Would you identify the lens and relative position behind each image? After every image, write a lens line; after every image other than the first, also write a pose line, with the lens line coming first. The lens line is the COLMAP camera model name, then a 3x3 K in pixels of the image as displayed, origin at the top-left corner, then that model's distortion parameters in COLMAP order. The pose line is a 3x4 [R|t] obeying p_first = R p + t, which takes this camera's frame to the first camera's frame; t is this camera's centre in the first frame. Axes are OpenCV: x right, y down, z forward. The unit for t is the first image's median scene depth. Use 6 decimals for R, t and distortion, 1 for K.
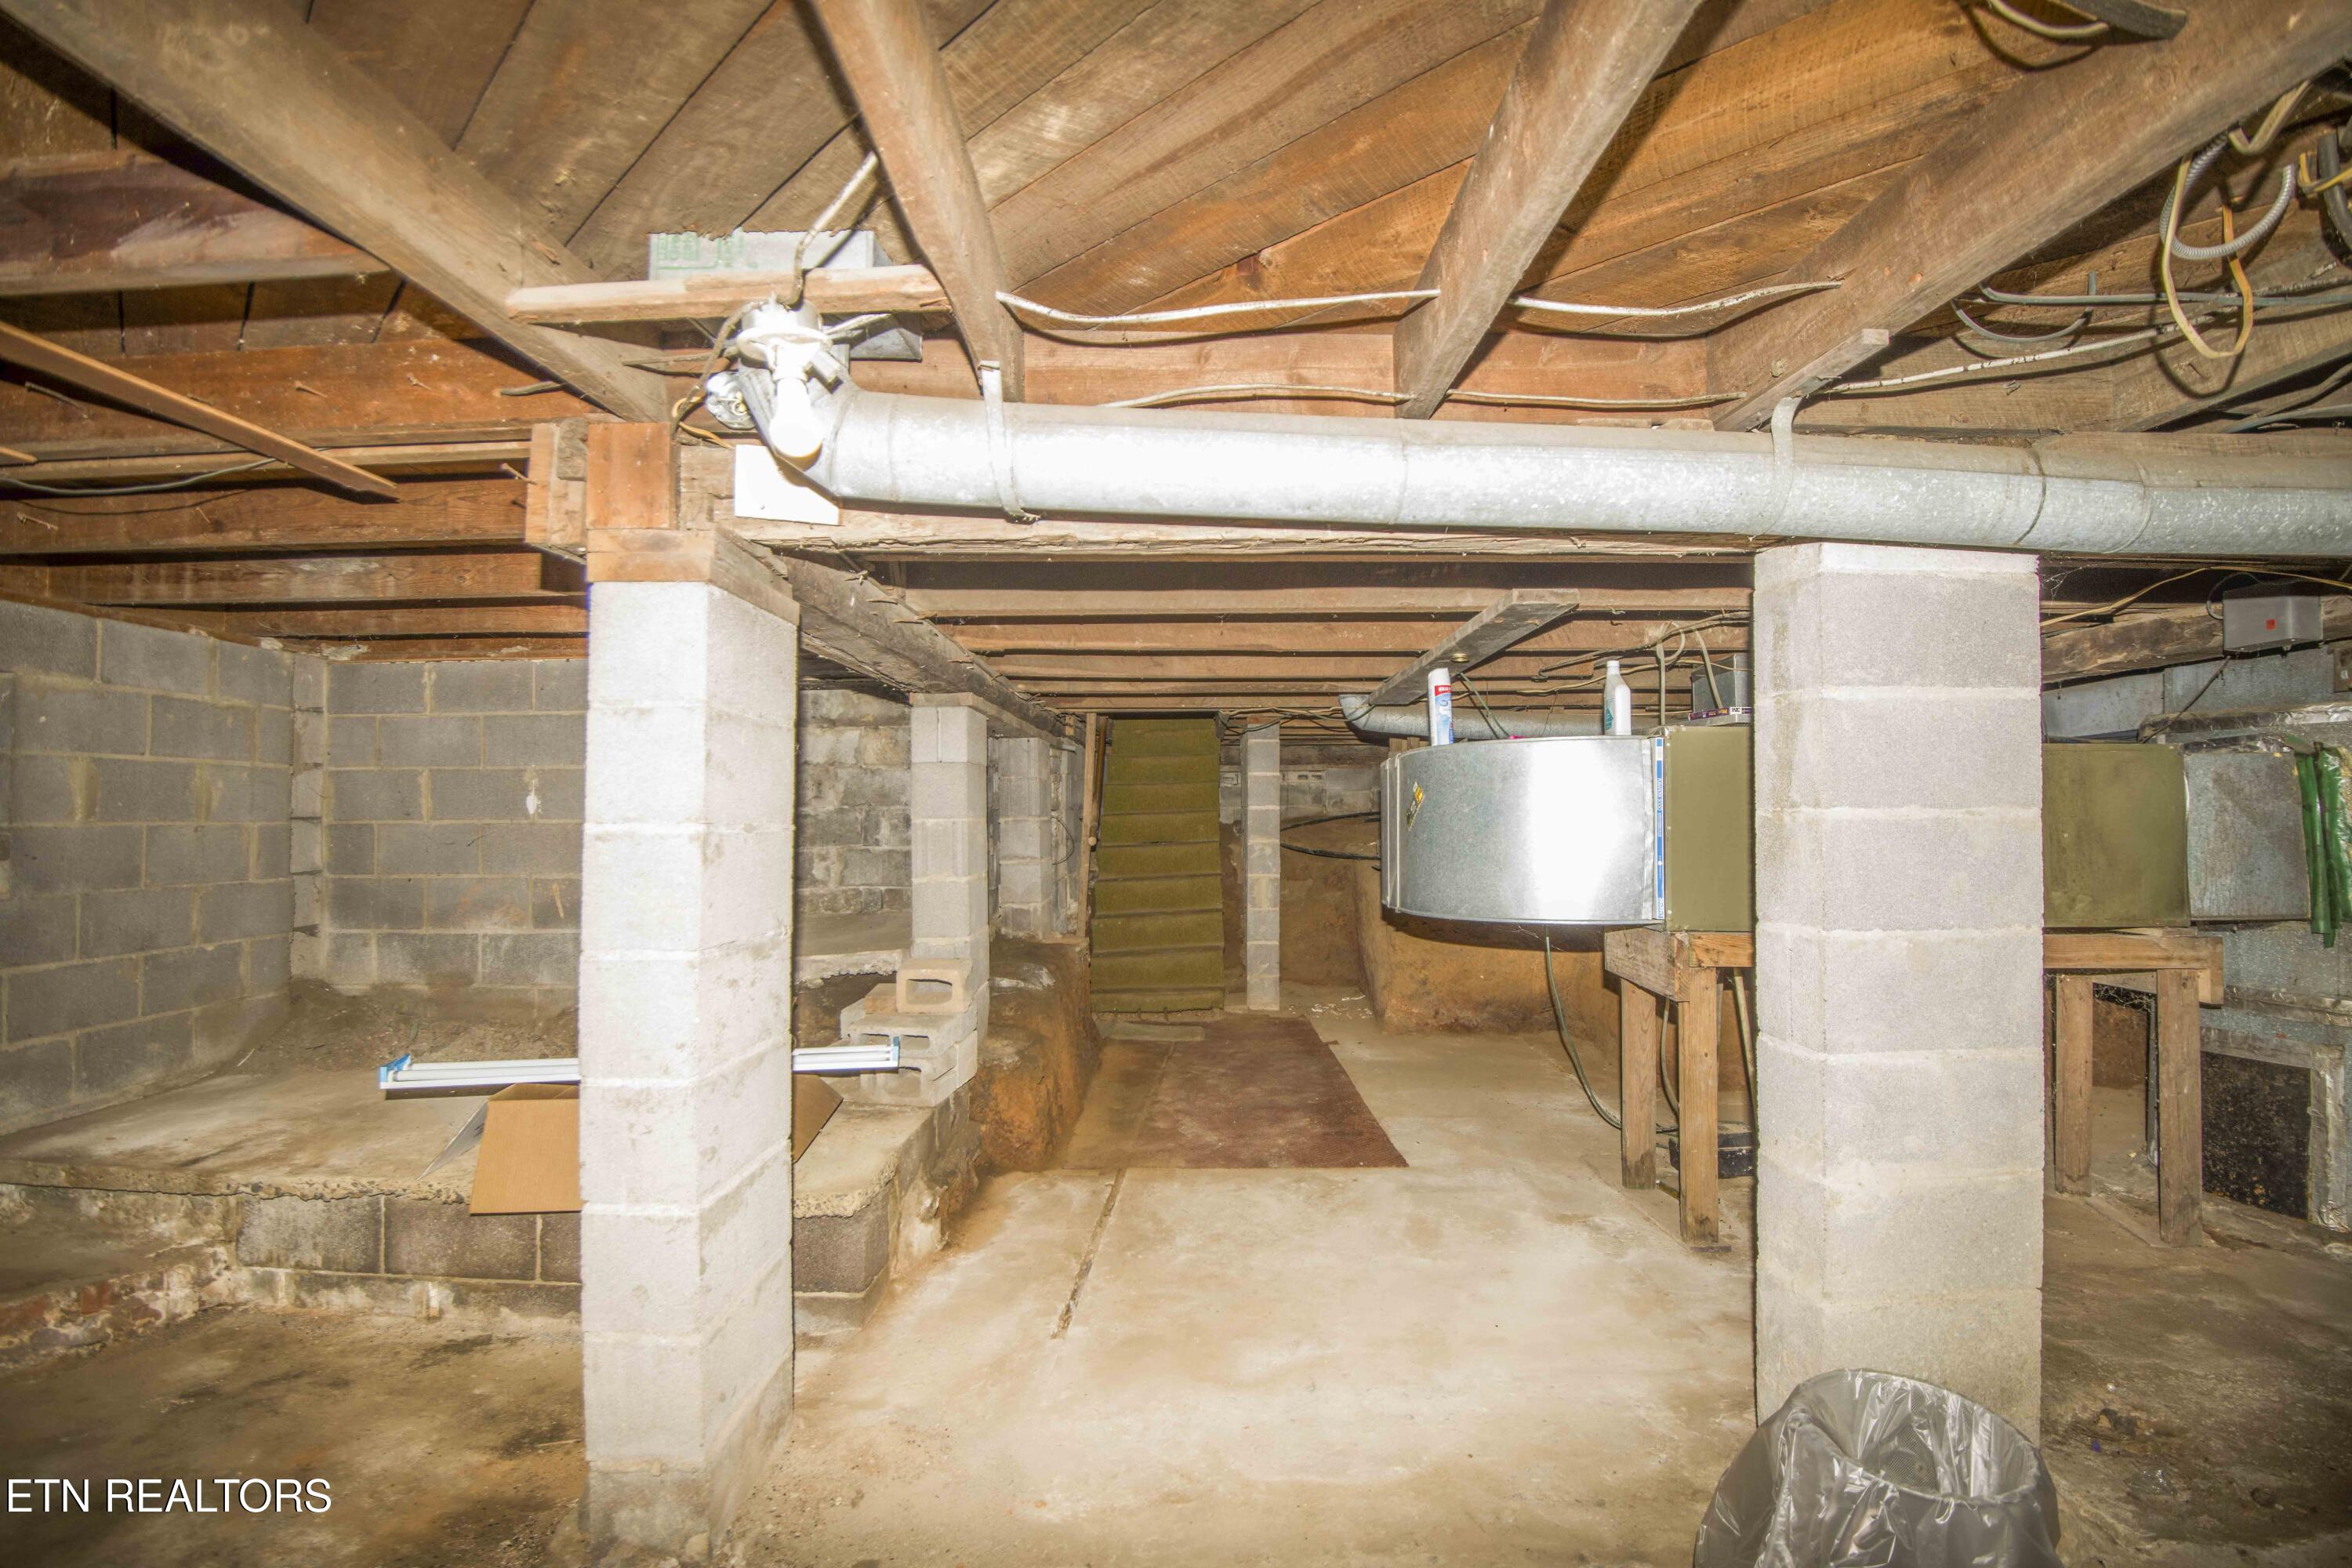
lens RADIAL K [[1078.4, 0, 1171.6], [0, 1078.4, 782.7], [0, 0, 1]] dist [-0.014308, -0.012929]
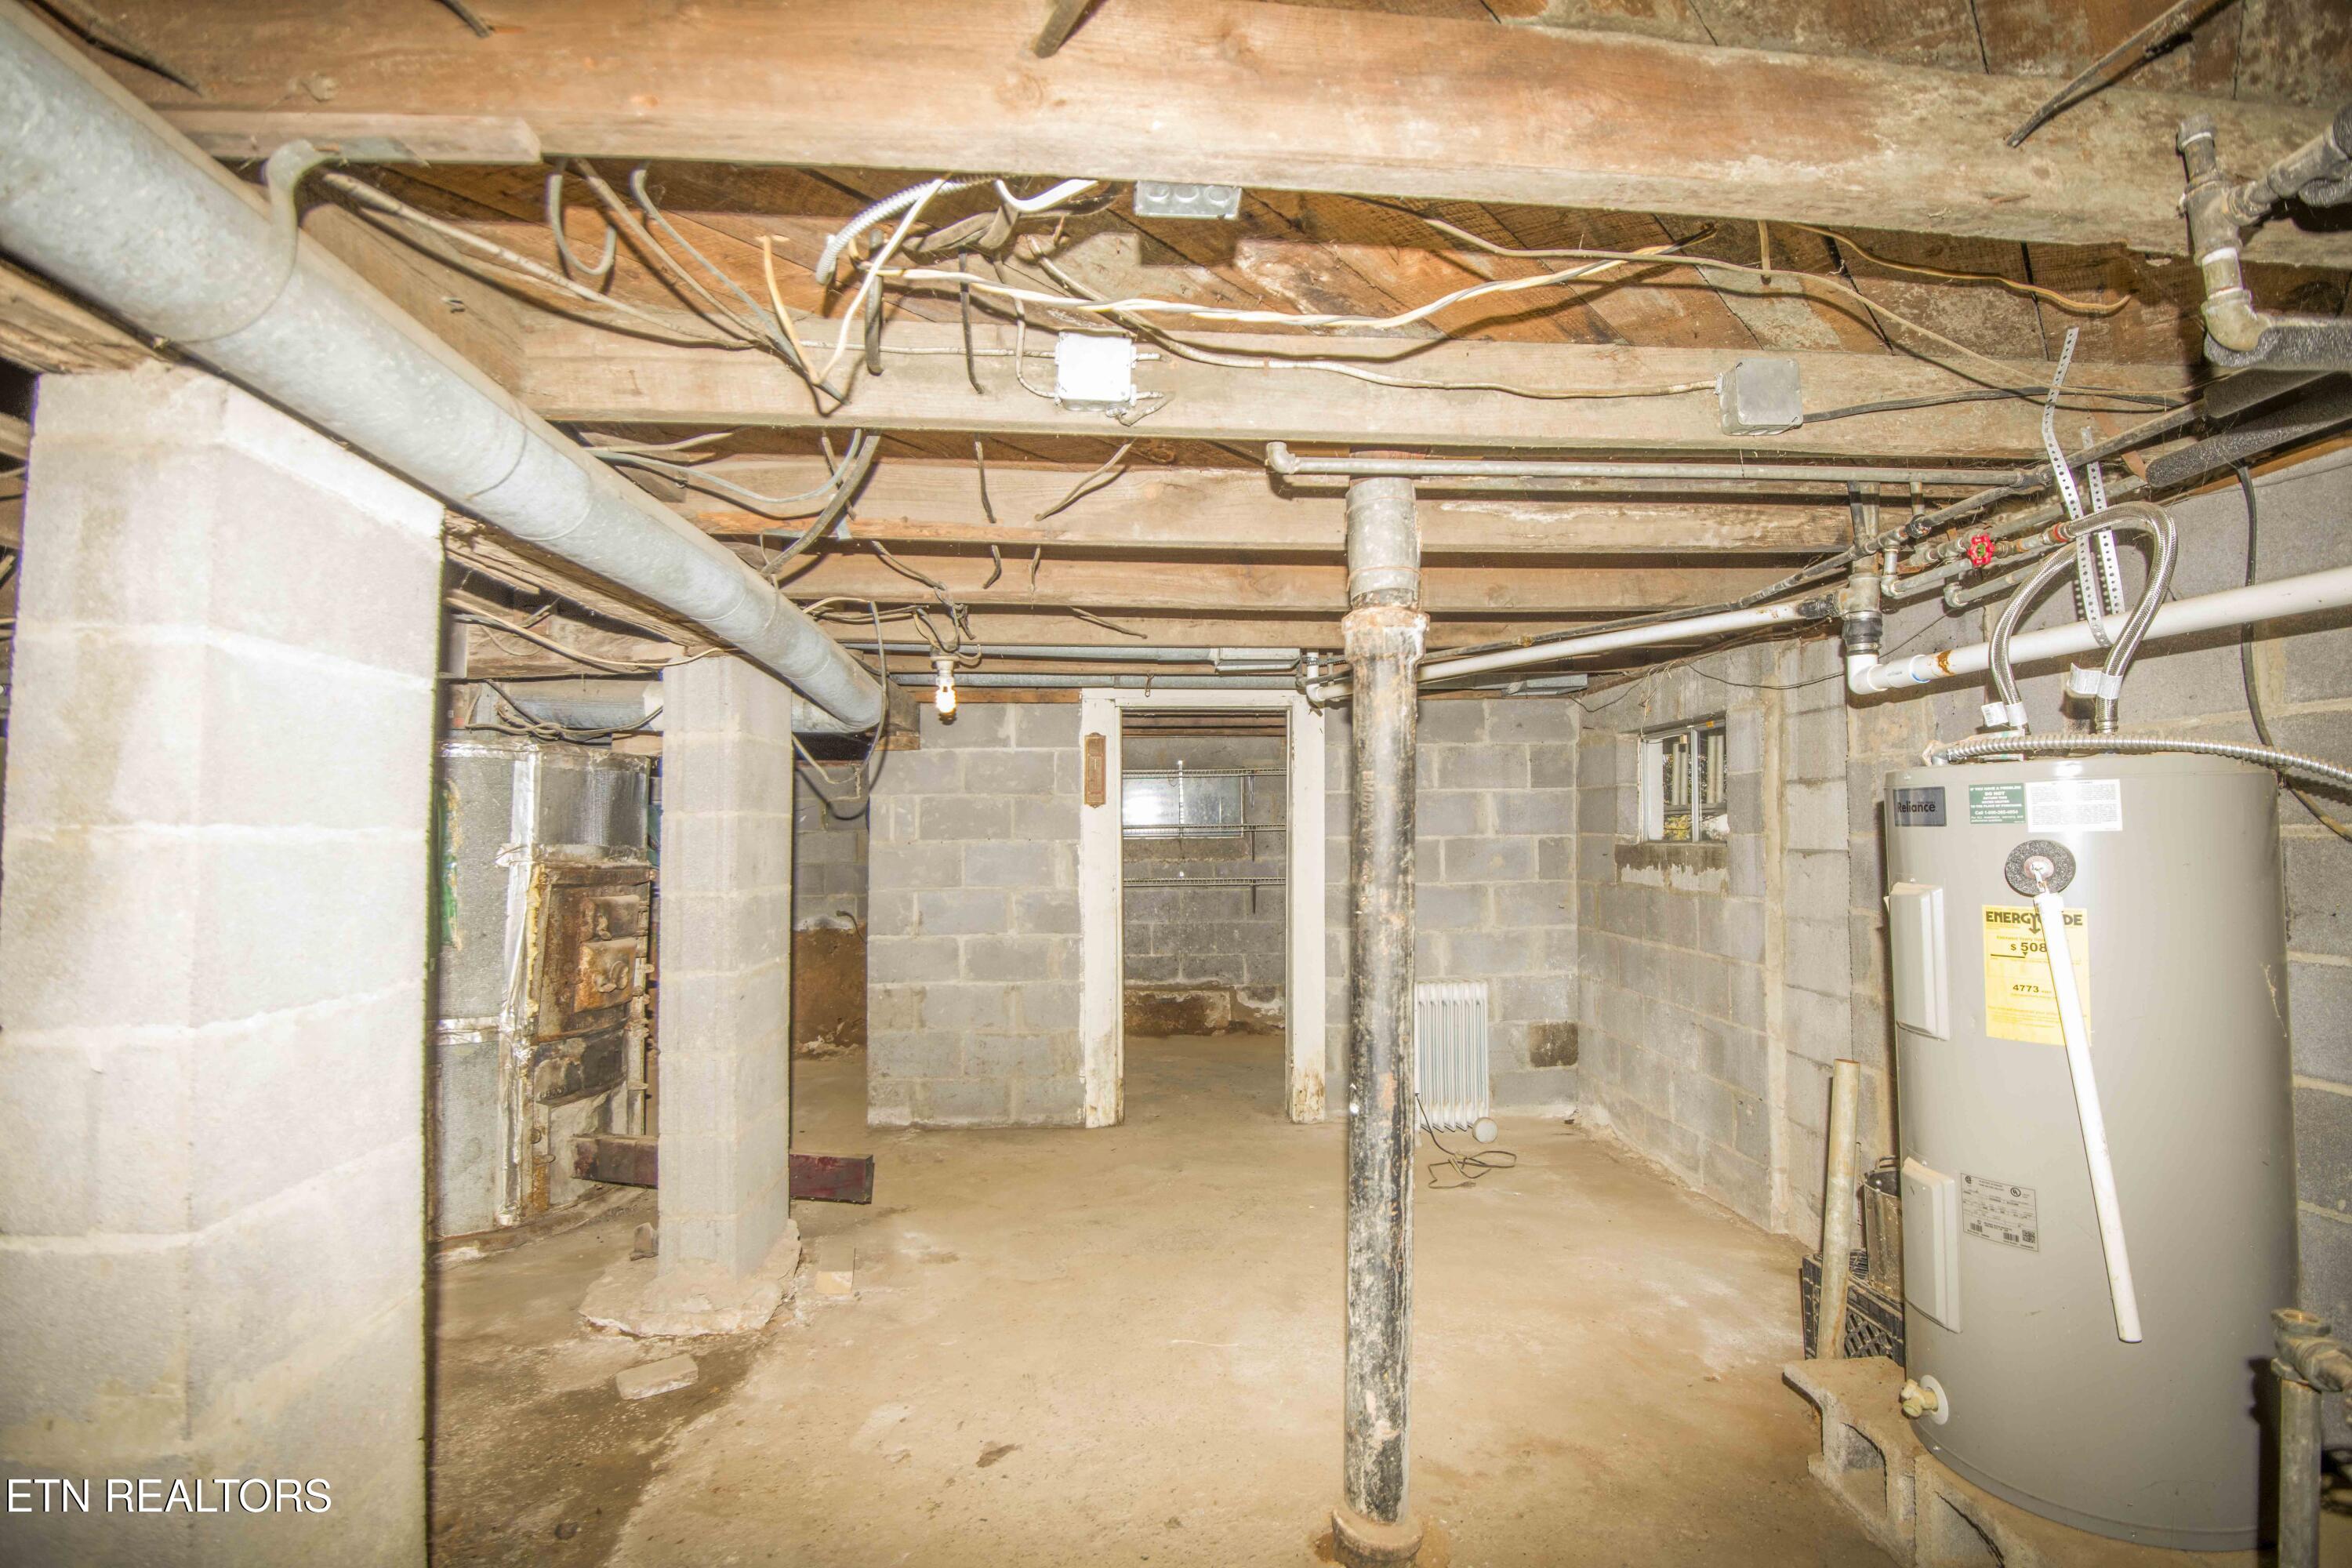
lens RADIAL K [[1078.4, 0, 1162.6], [0, 1078.4, 783.4], [0, 0, 1]] dist [-0.014308, -0.012929]
pose [[-0.065089, 0.054137, 0.996410, -0.024842], [-0.013995, 0.998380, -0.055158, 0.025671], [-0.997781, -0.017535, -0.064226, 0.495246]]
